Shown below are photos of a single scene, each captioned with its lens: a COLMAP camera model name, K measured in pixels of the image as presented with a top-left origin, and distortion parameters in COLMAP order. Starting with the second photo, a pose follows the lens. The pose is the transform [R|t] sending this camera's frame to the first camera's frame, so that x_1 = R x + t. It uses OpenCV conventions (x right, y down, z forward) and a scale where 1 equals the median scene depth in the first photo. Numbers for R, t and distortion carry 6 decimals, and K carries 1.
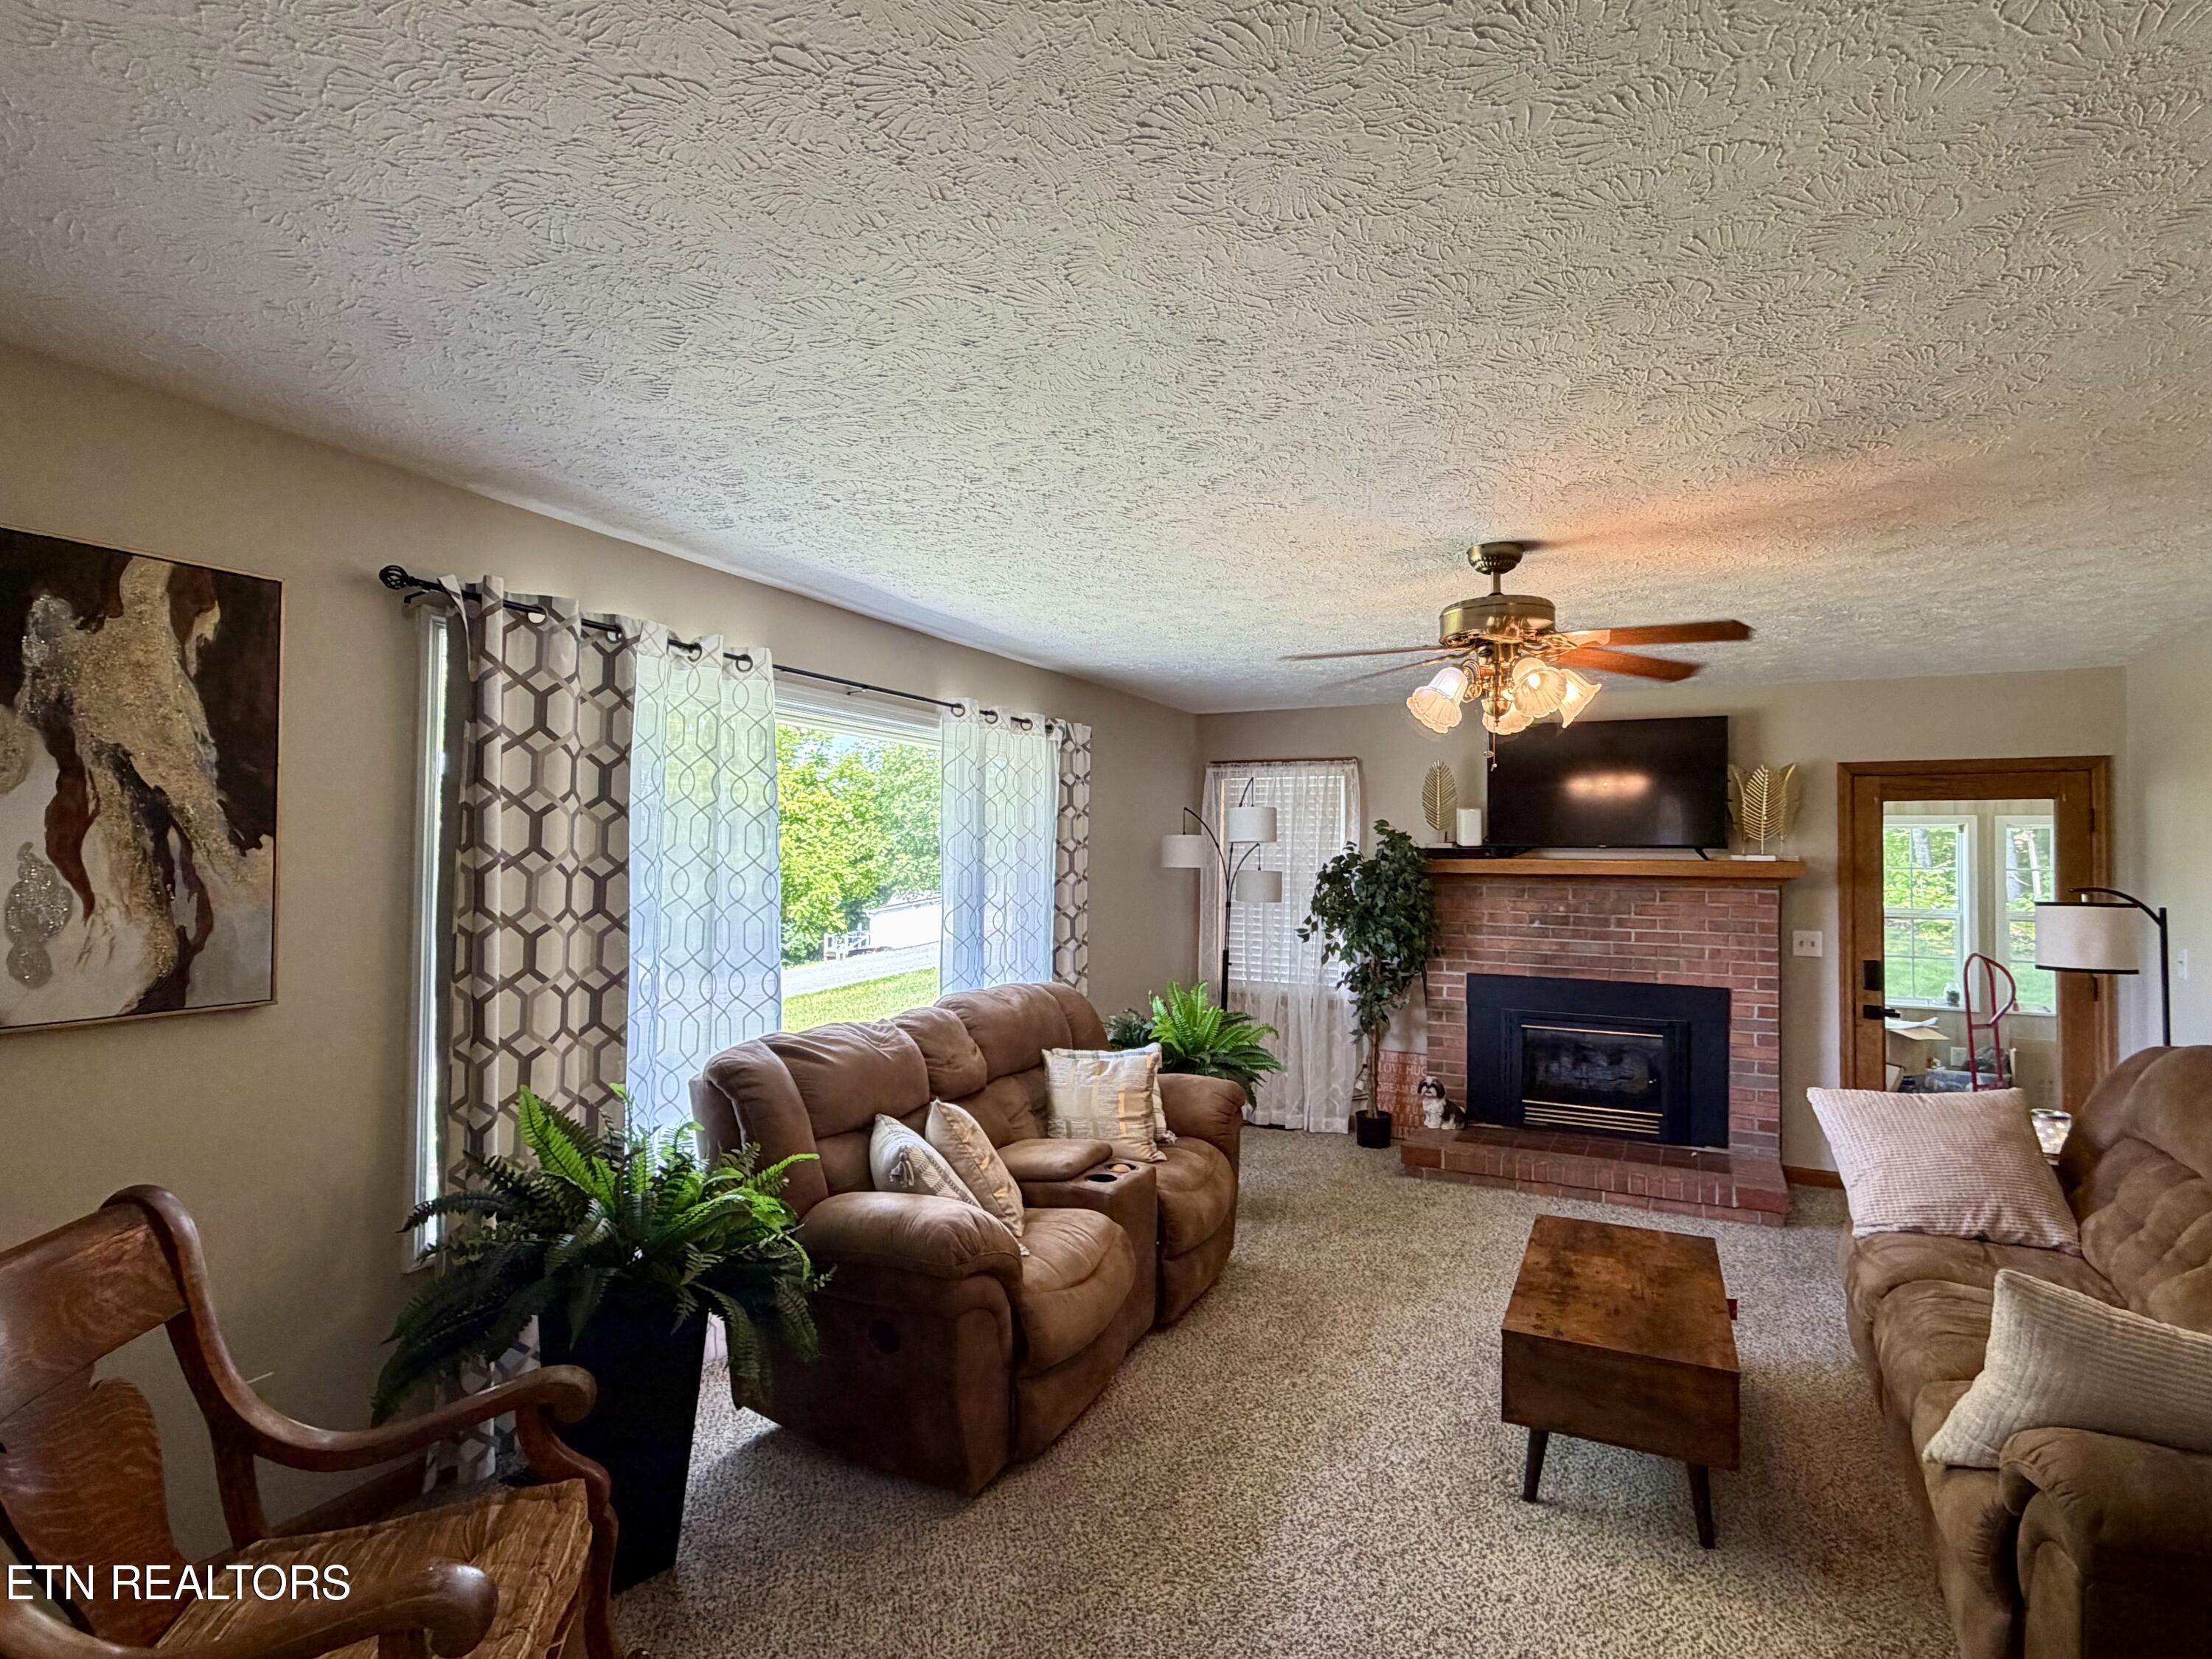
lens RADIAL K [[1127.3, 0, 1106.0], [0, 1127.3, 829.5], [0, 0, 1]] dist [-0.005398, 0.000260]
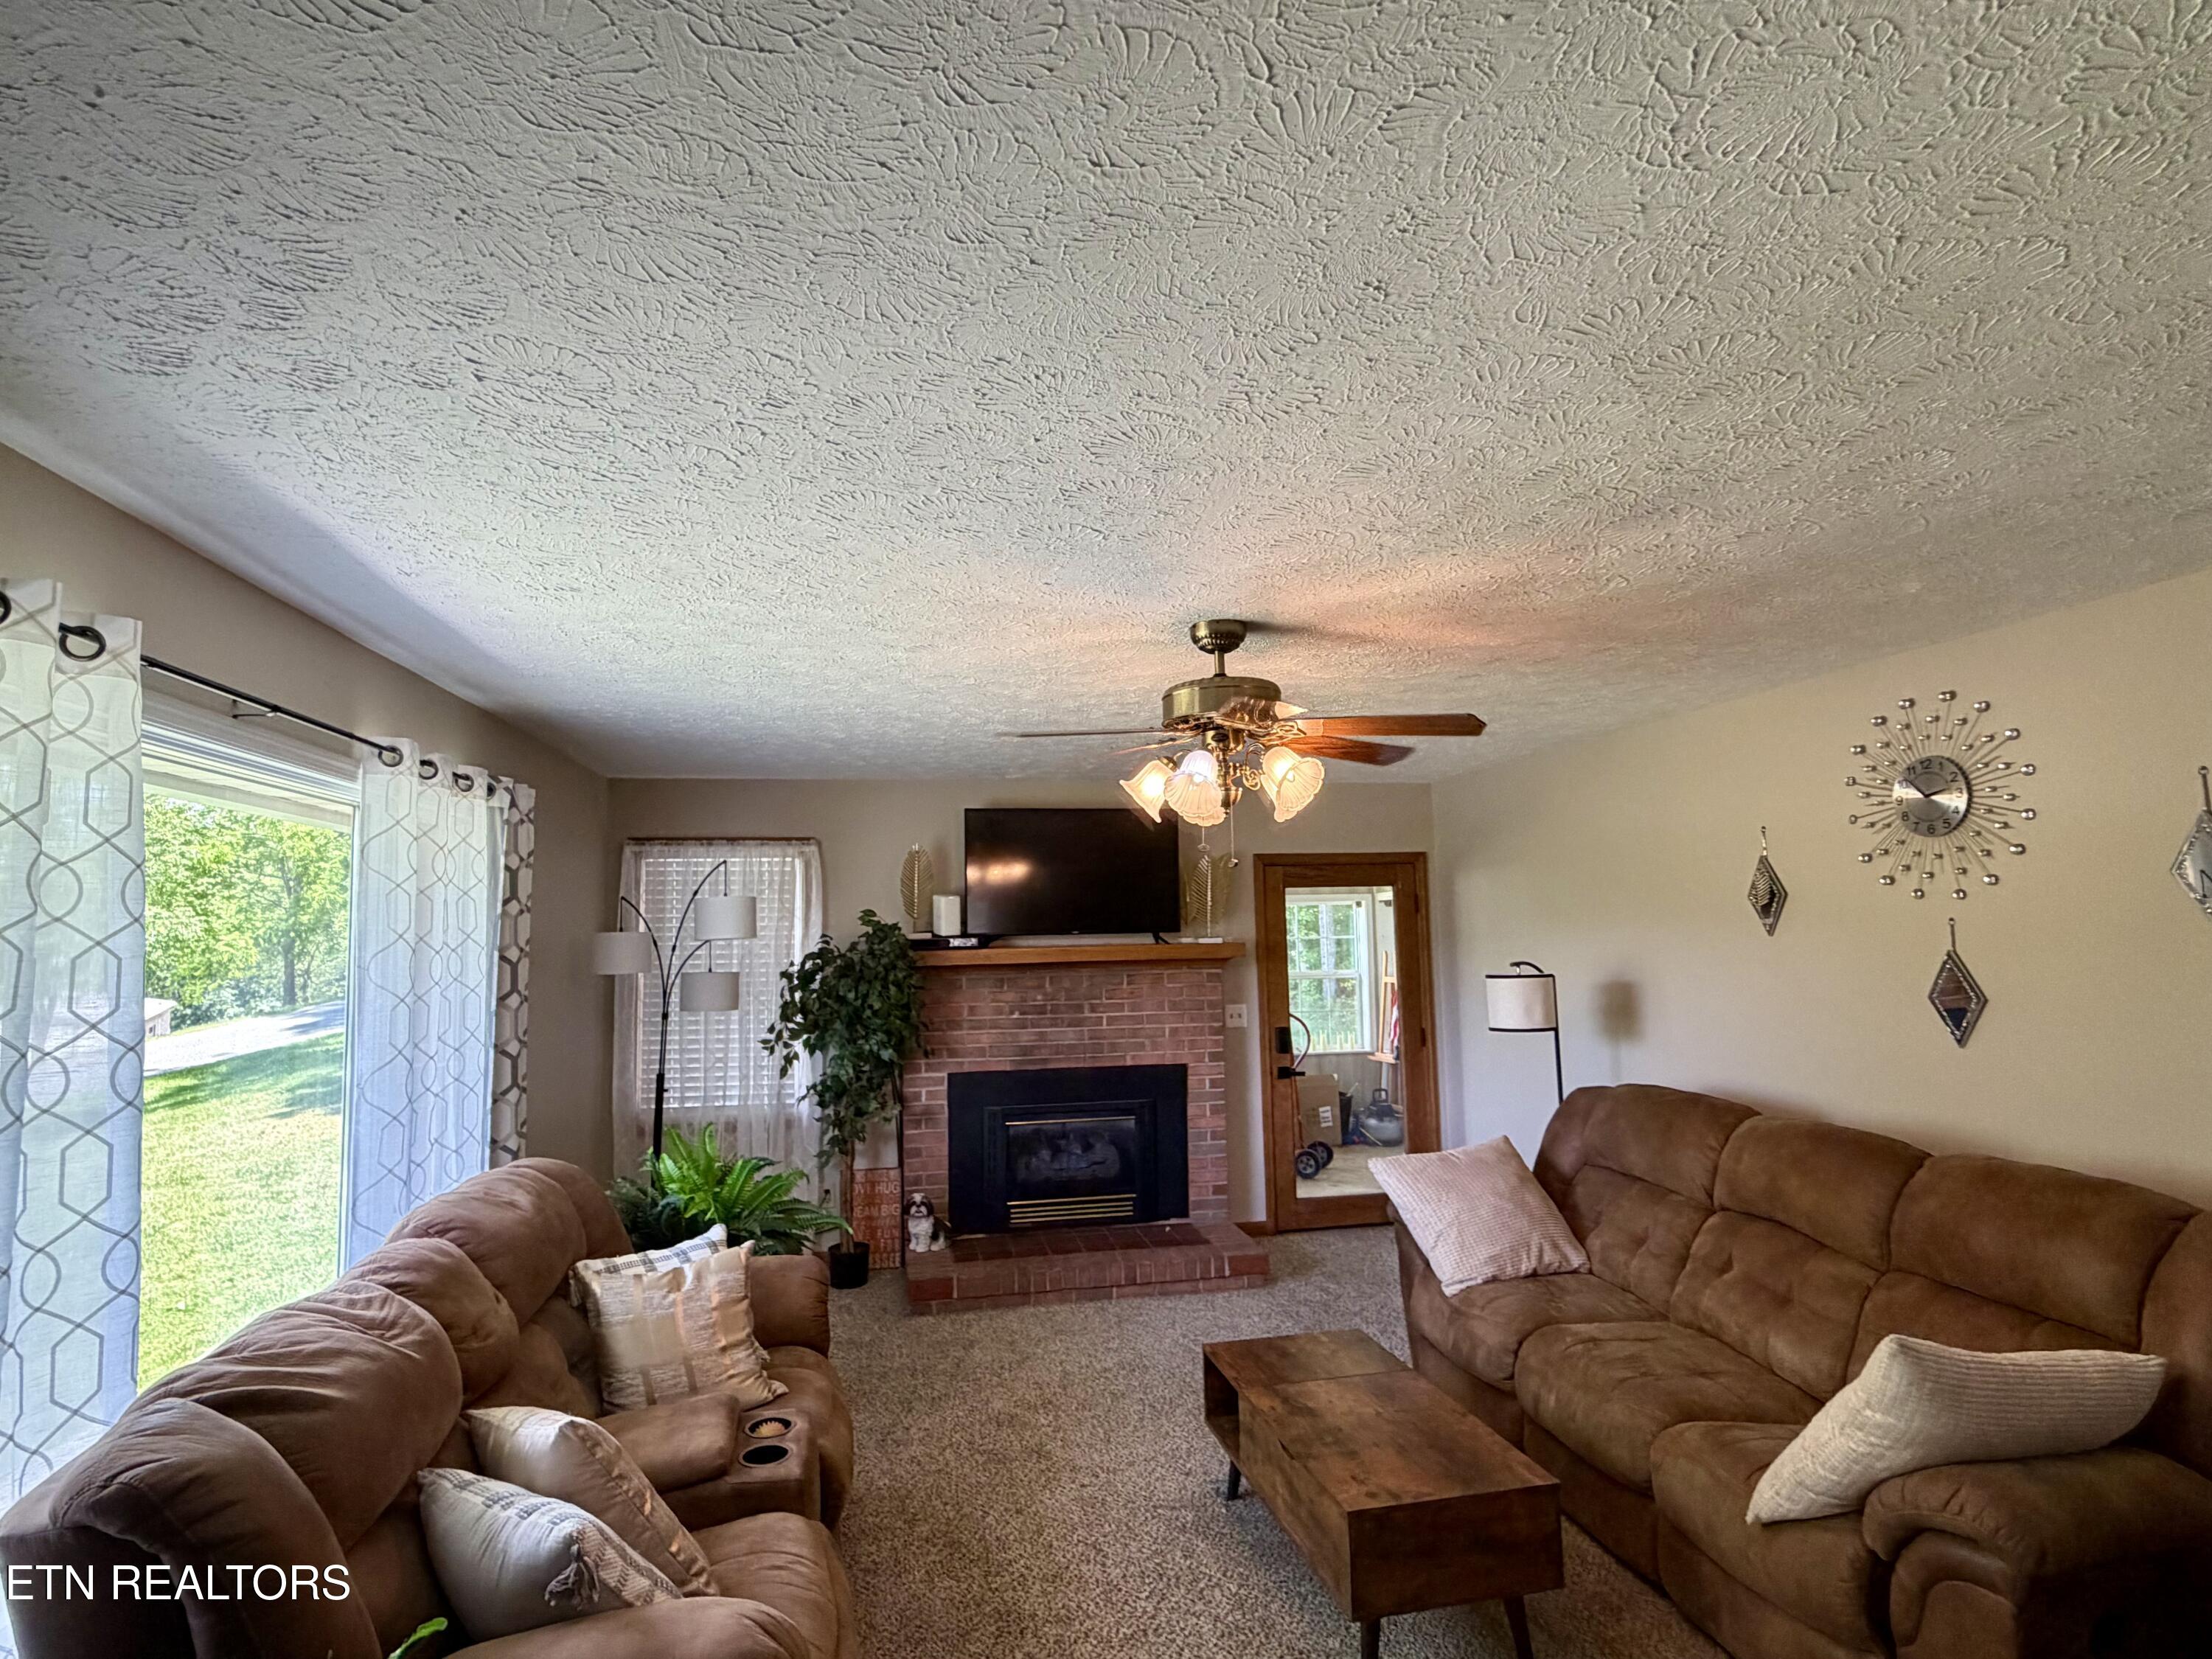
lens RADIAL K [[1127.3, 0, 1106.0], [0, 1127.3, 829.5], [0, 0, 1]] dist [-0.005398, 0.000260]
pose [[0.786821, 0.028450, 0.616525, -0.171627], [0.012101, 0.998034, -0.061499, -0.015763], [-0.617062, 0.055850, 0.784930, 0.198499]]
